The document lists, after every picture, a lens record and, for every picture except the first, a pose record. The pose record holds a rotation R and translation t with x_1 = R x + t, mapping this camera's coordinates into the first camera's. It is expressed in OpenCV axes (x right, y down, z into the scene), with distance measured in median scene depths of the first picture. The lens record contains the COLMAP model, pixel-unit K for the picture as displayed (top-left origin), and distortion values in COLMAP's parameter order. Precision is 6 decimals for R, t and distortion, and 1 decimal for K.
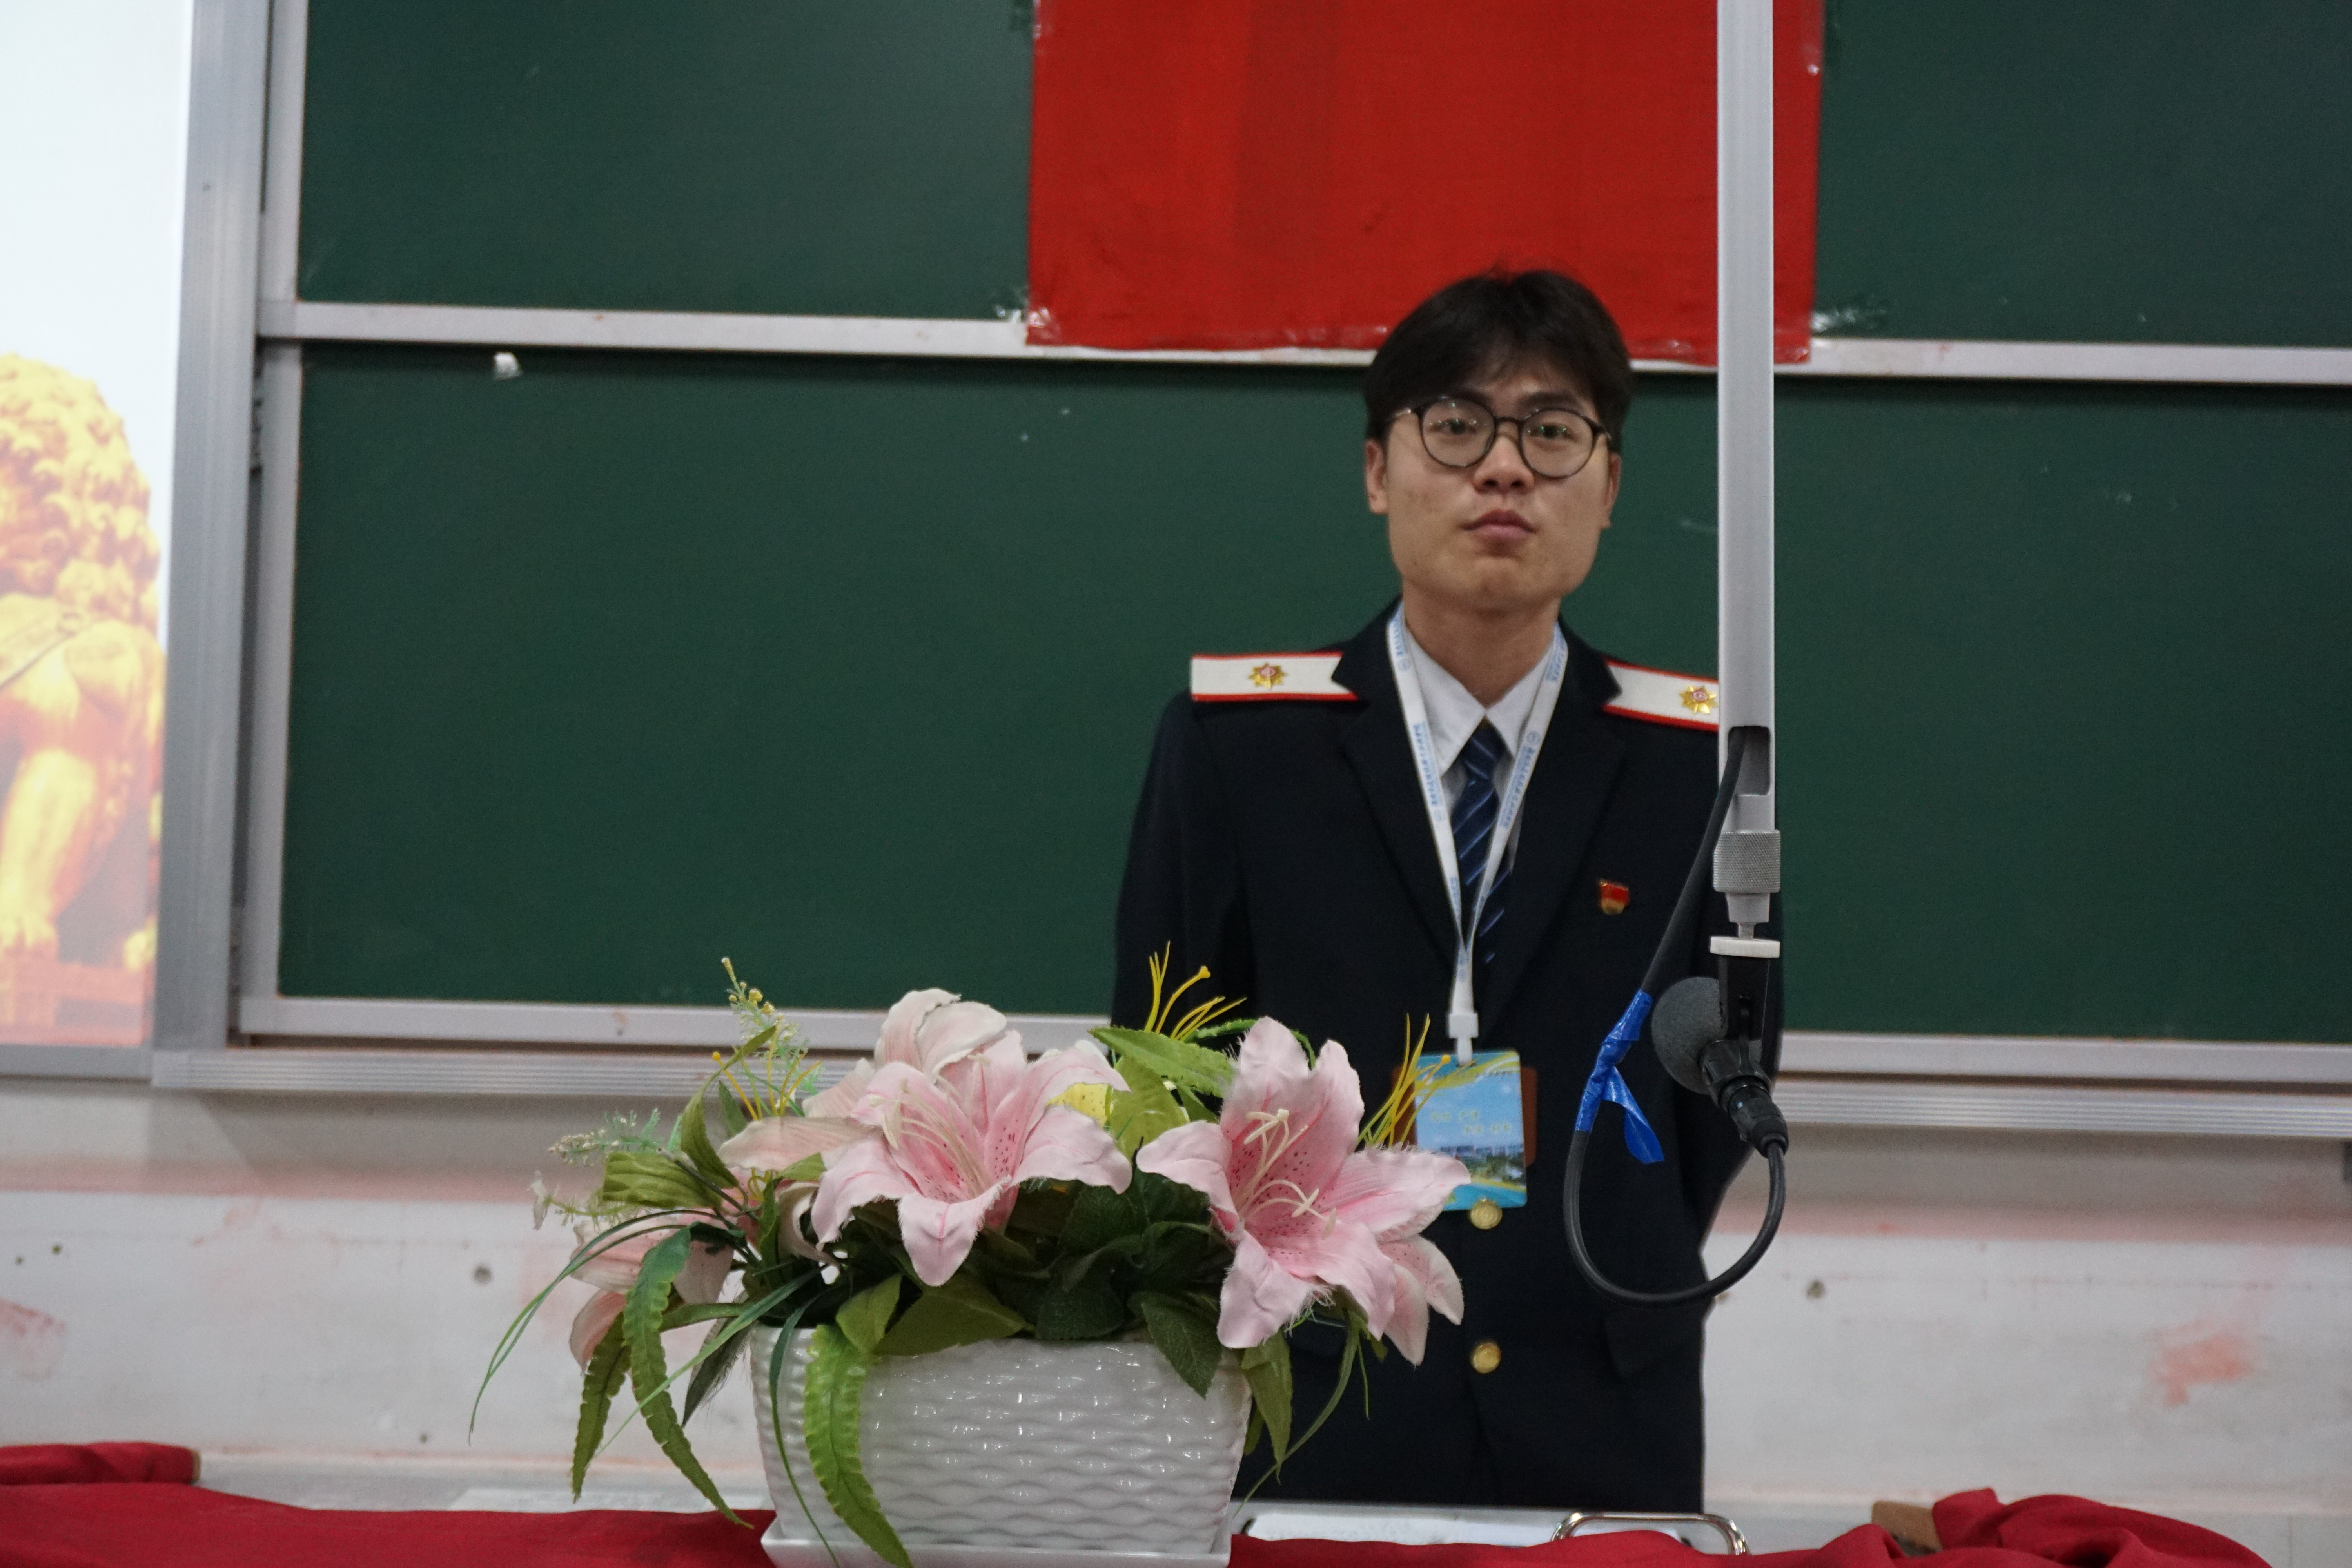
lens RADIAL K [[2952.8, 0, 1175.2], [0, 2952.8, 787.9], [0, 0, 1]] dist [0.013790, -0.000743]
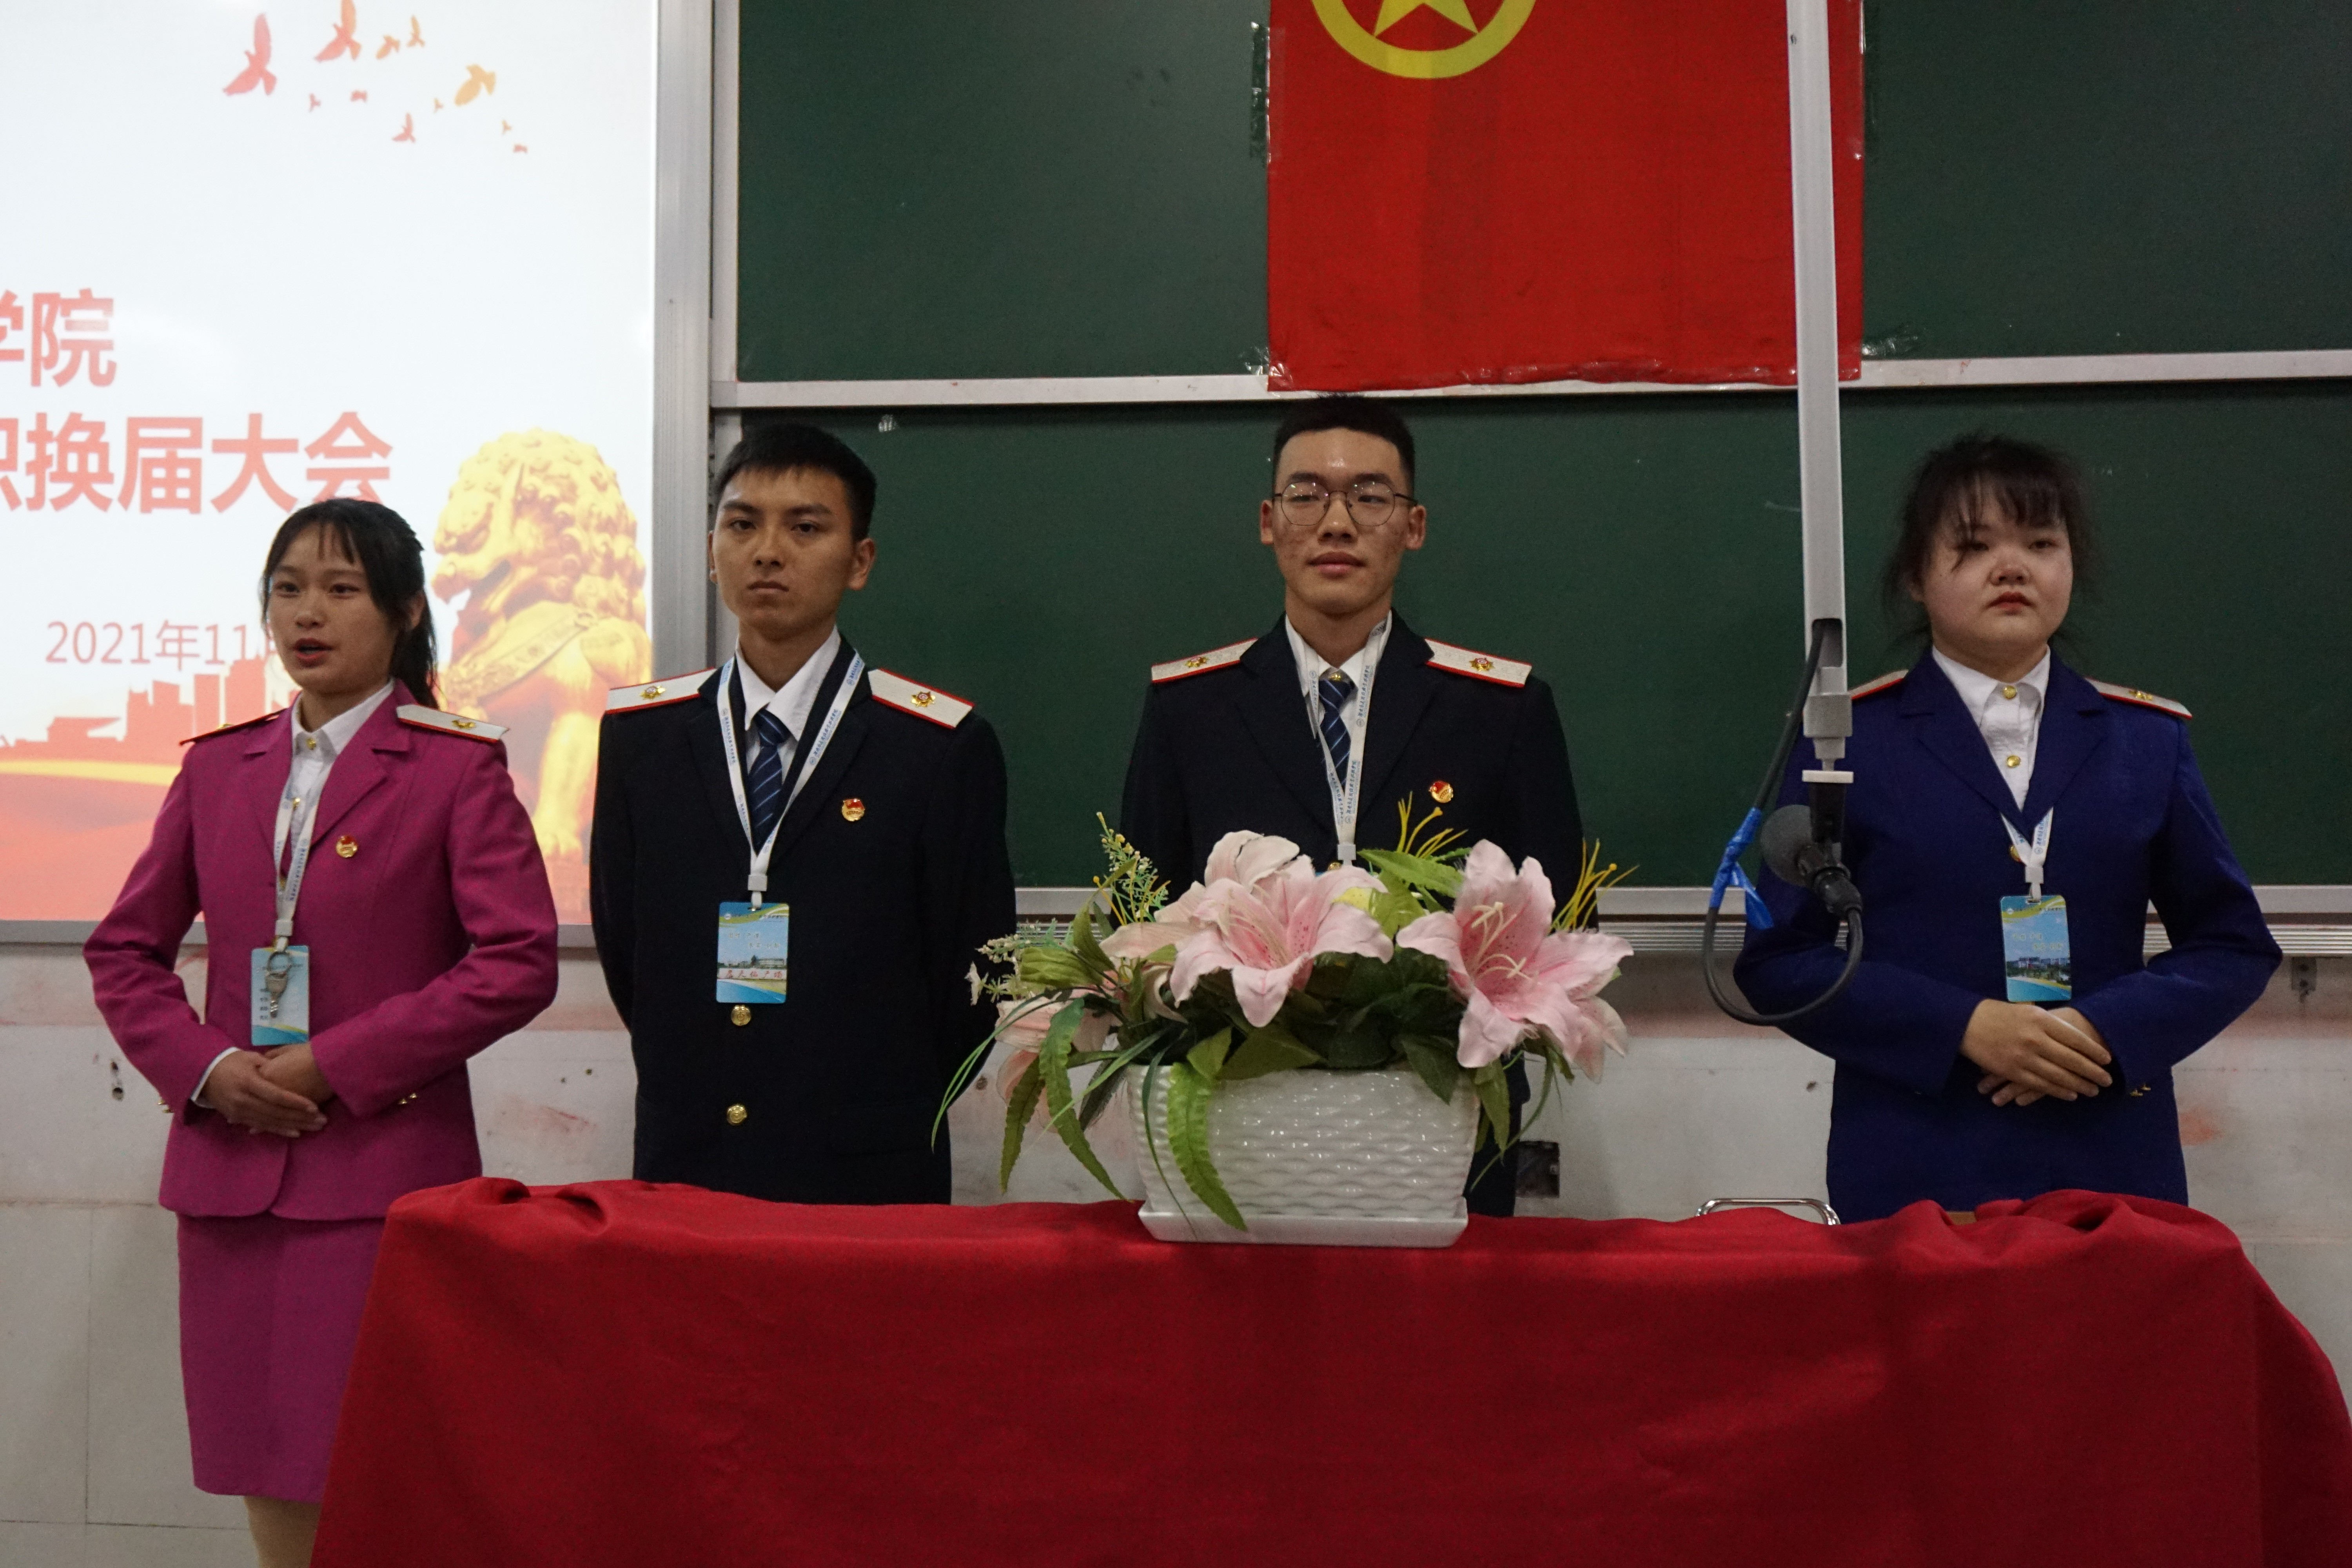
lens RADIAL K [[2286.2, 0, 1177.2], [0, 2286.2, 781.8], [0, 0, 1]] dist [0.003373, 0.012100]
pose [[0.996375, -0.027087, -0.080647, -0.026034], [0.028138, 0.999533, 0.011927, 0.032126], [0.080286, -0.014153, 0.996671, -0.101491]]
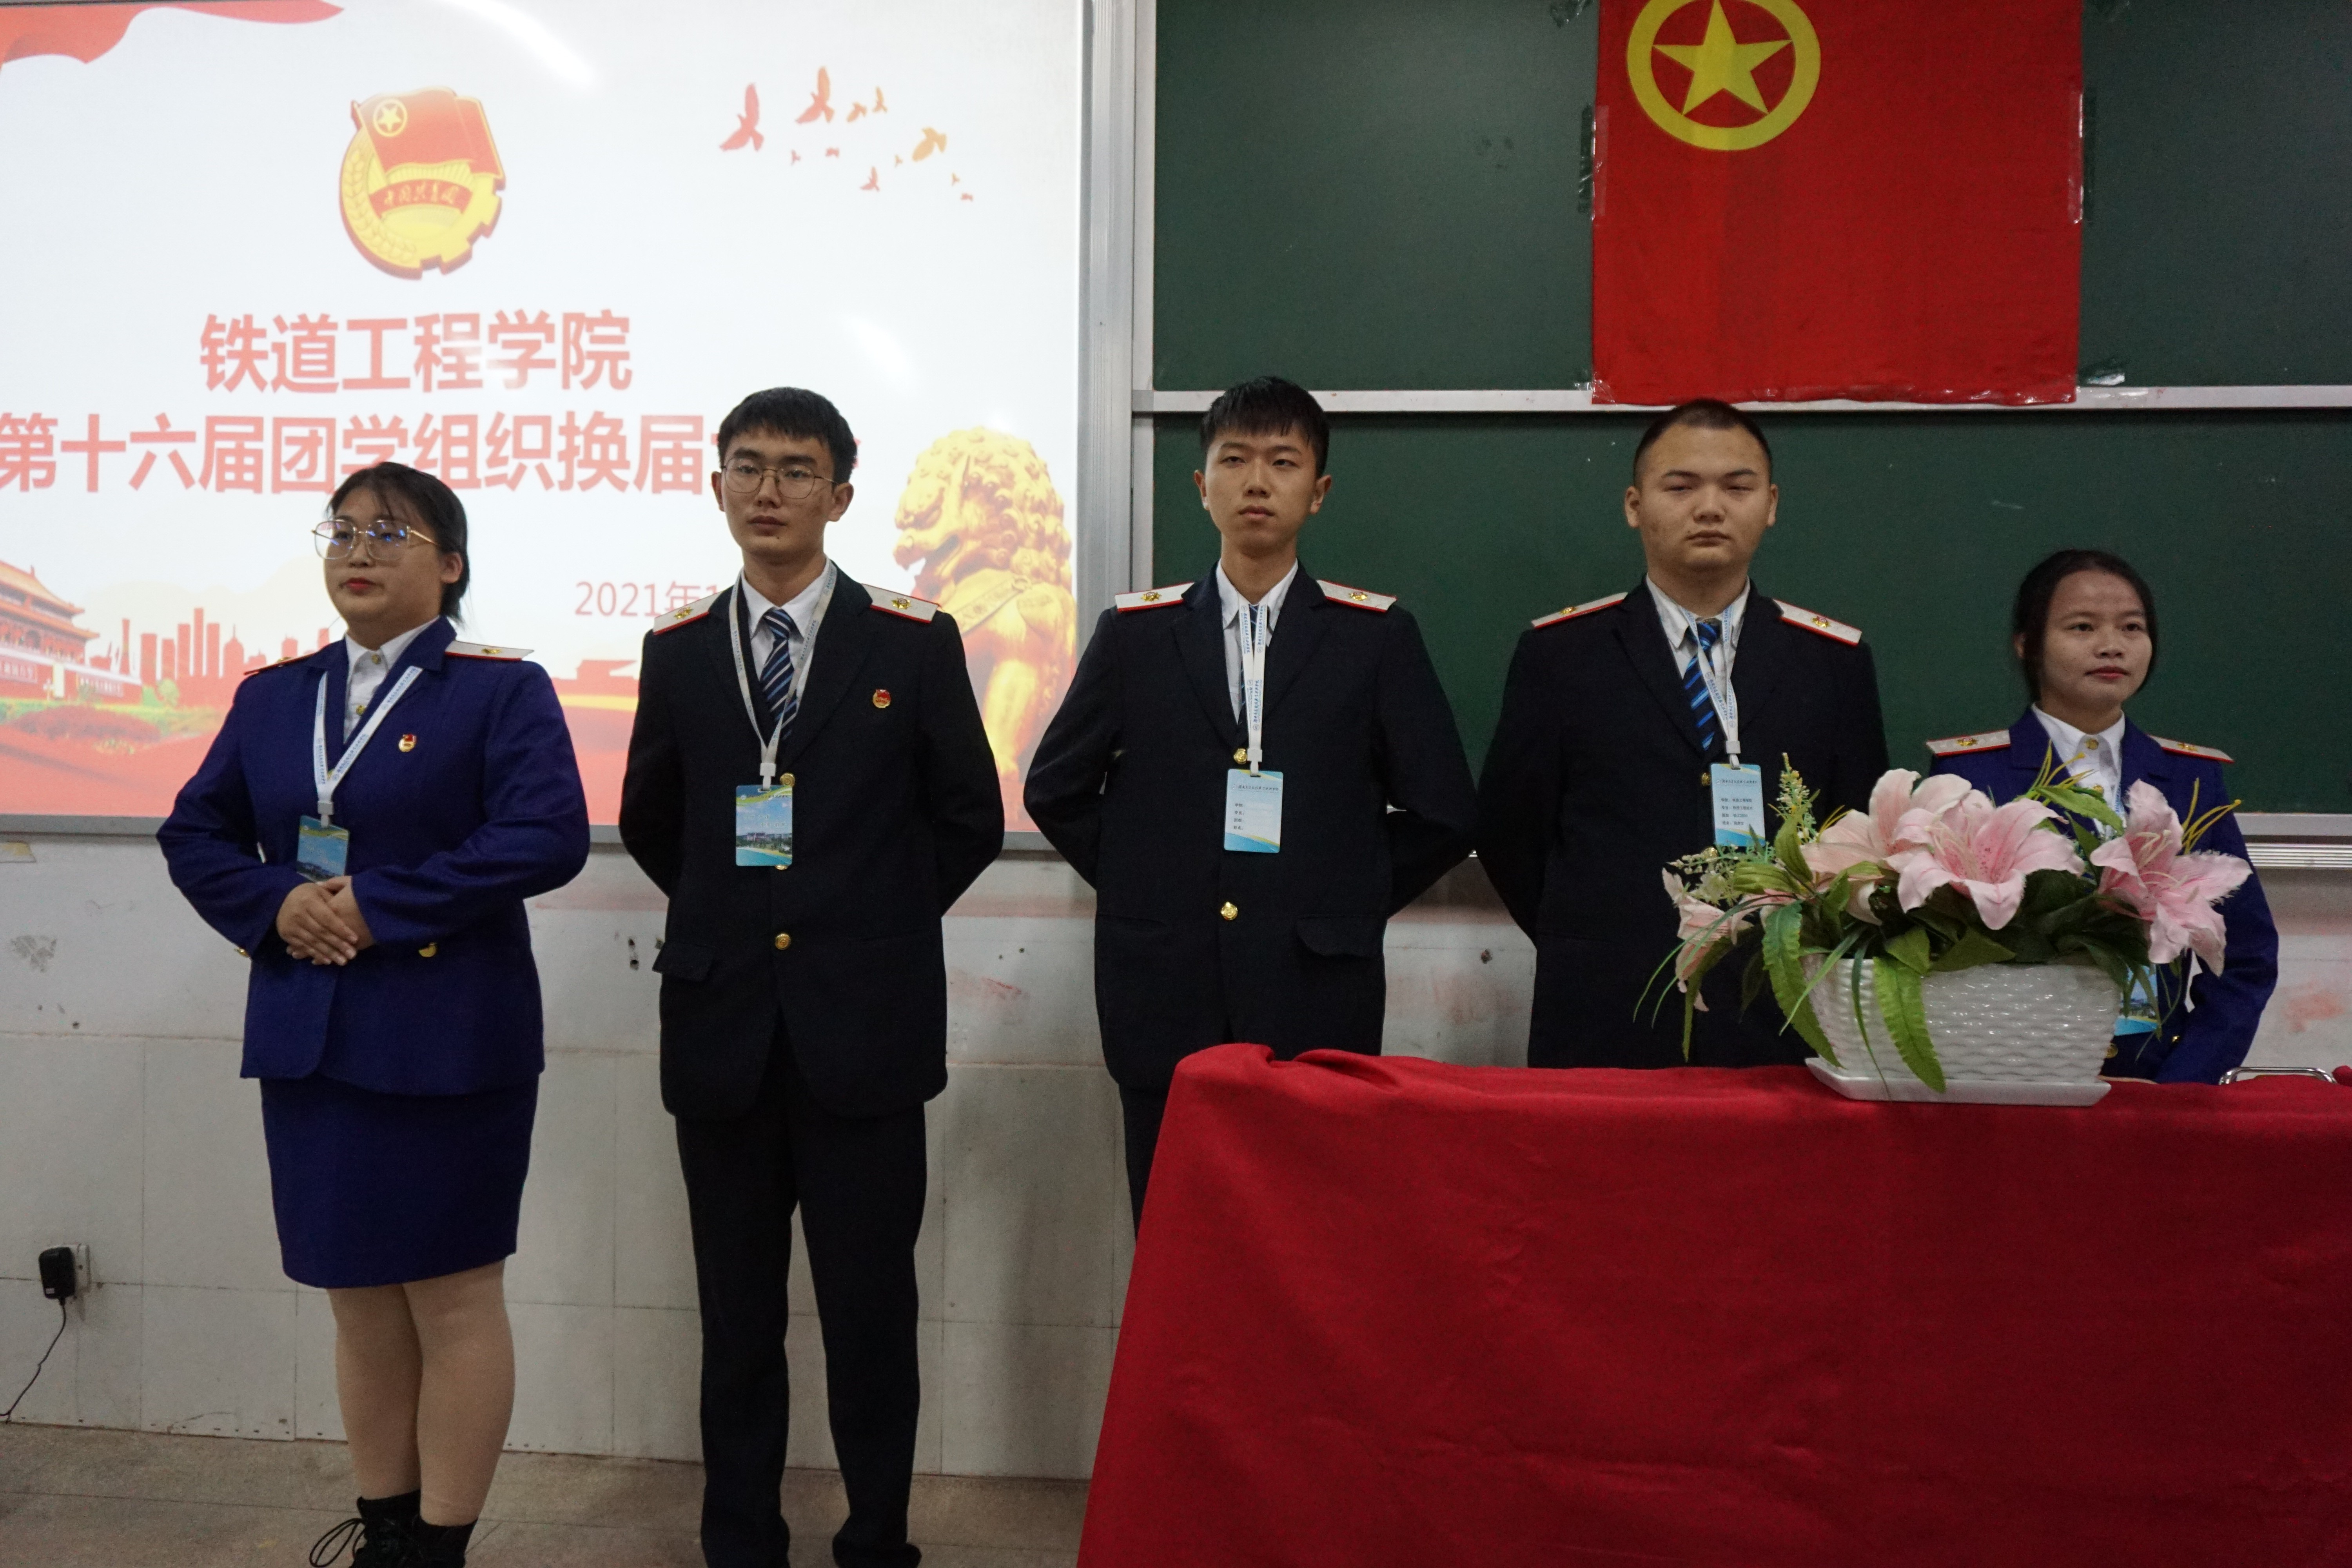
lens RADIAL K [[1834.5, 0, 1182.1], [0, 1834.5, 785.4], [0, 0, 1]] dist [-0.025317, 0.012673]
pose [[0.997412, -0.014701, -0.070382, -0.450513], [0.018346, 0.998508, 0.051425, 0.015196], [0.069521, -0.052583, 0.996194, -0.111824]]
